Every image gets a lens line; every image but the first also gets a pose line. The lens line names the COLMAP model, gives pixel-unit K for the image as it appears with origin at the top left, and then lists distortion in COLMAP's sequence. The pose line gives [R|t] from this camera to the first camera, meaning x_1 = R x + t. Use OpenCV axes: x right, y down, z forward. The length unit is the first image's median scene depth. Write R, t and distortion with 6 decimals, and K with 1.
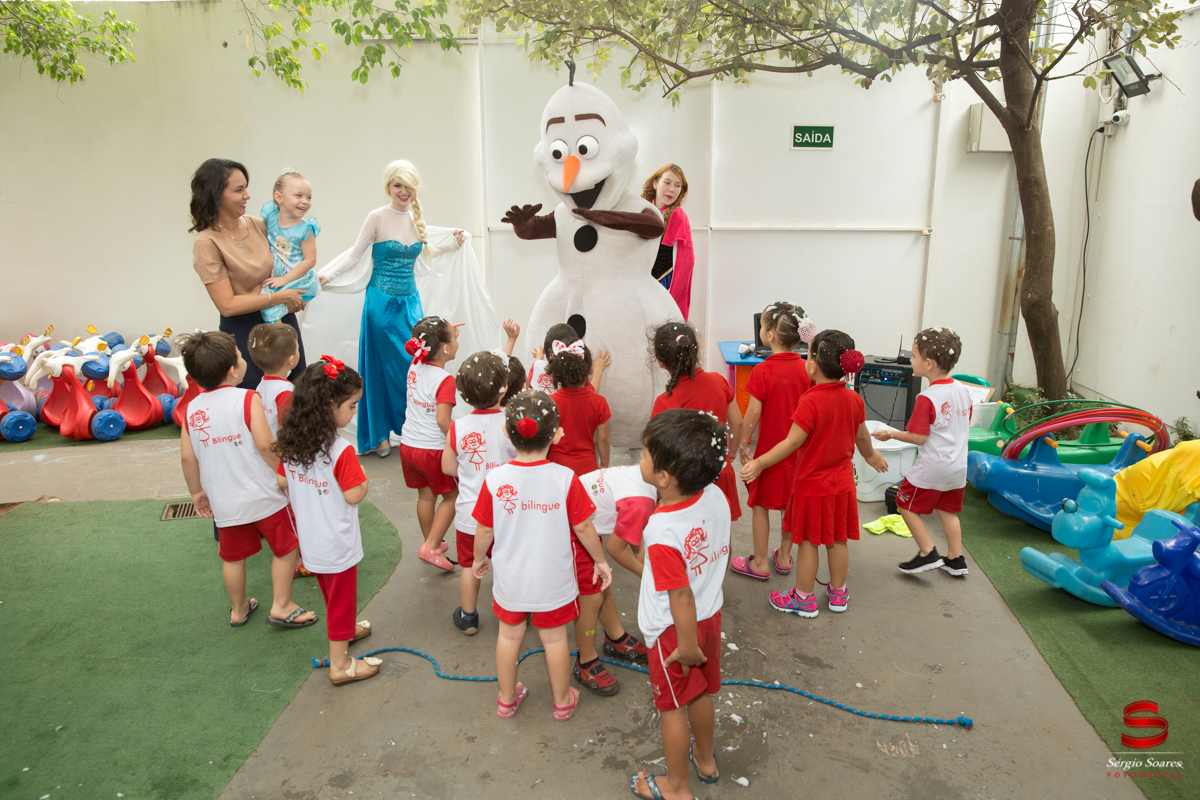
lens RADIAL K [[905.5, 0, 600.0], [0, 905.5, 400.0], [0, 0, 1]] dist [-0.064394, 0.079157]
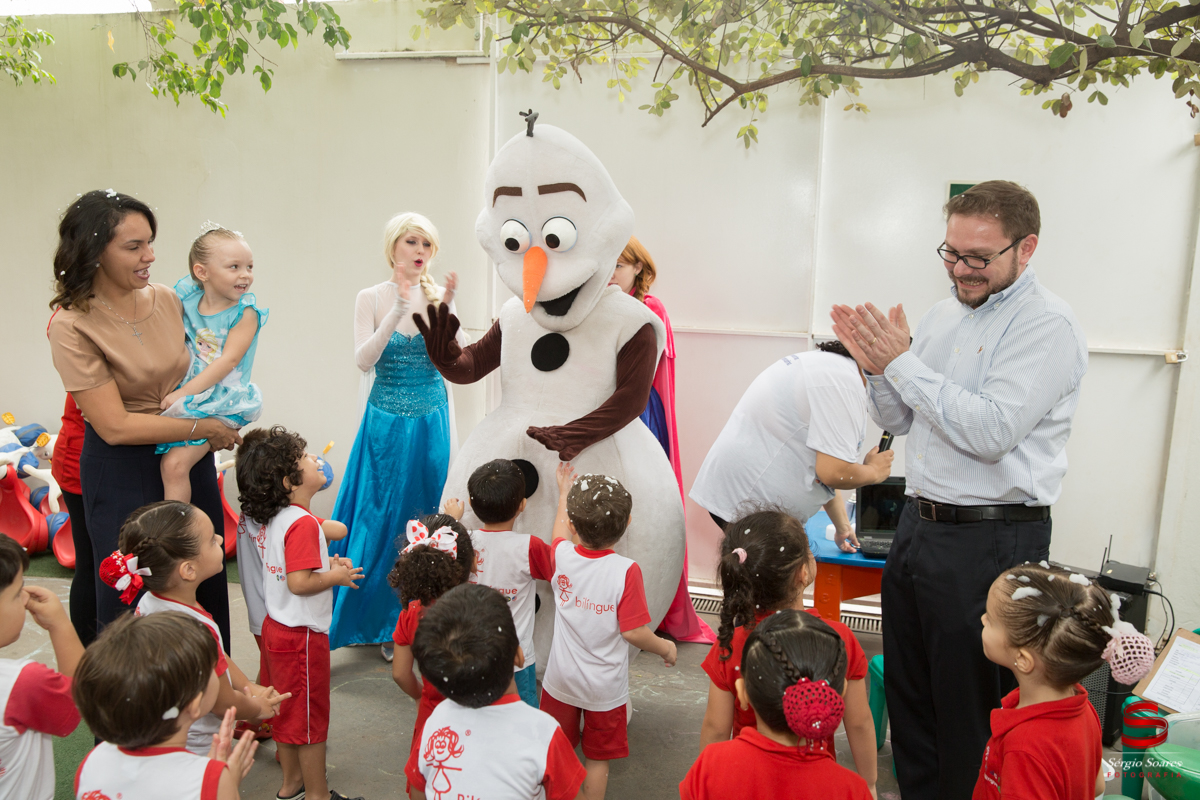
lens RADIAL K [[1063.3, 0, 627.4], [0, 1063.3, 399.0], [0, 0, 1]] dist [0.007564, -0.080548]
pose [[0.978350, 0.050074, -0.200809, 0.165667], [-0.074392, 0.990525, -0.115443, -0.058963], [0.193126, 0.127882, 0.972805, 0.284943]]
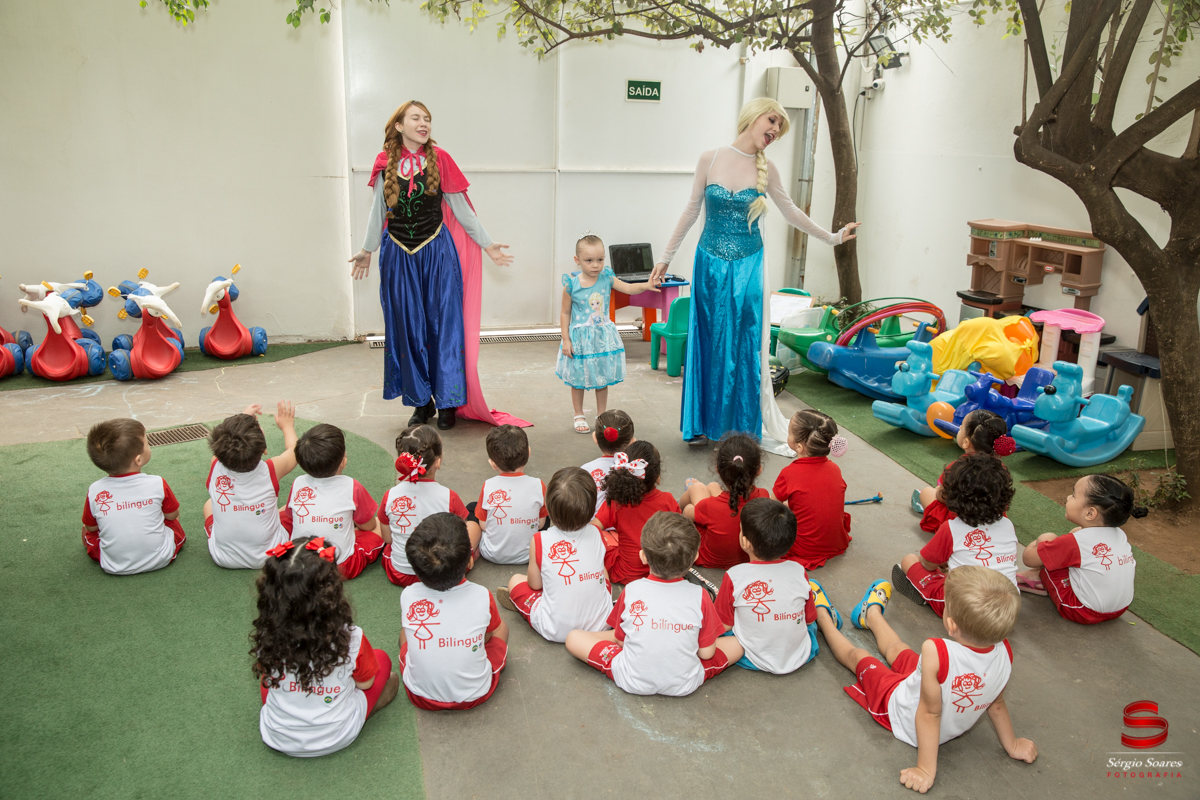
lens RADIAL K [[979.2, 0, 600.0], [0, 979.2, 400.0], [0, 0, 1]] dist [-0.035051, 0.007661]
pose [[0.944371, -0.065163, 0.322363, -0.275060], [0.053828, 0.997582, 0.043963, 0.049552], [-0.324449, -0.024165, 0.945595, -0.192960]]
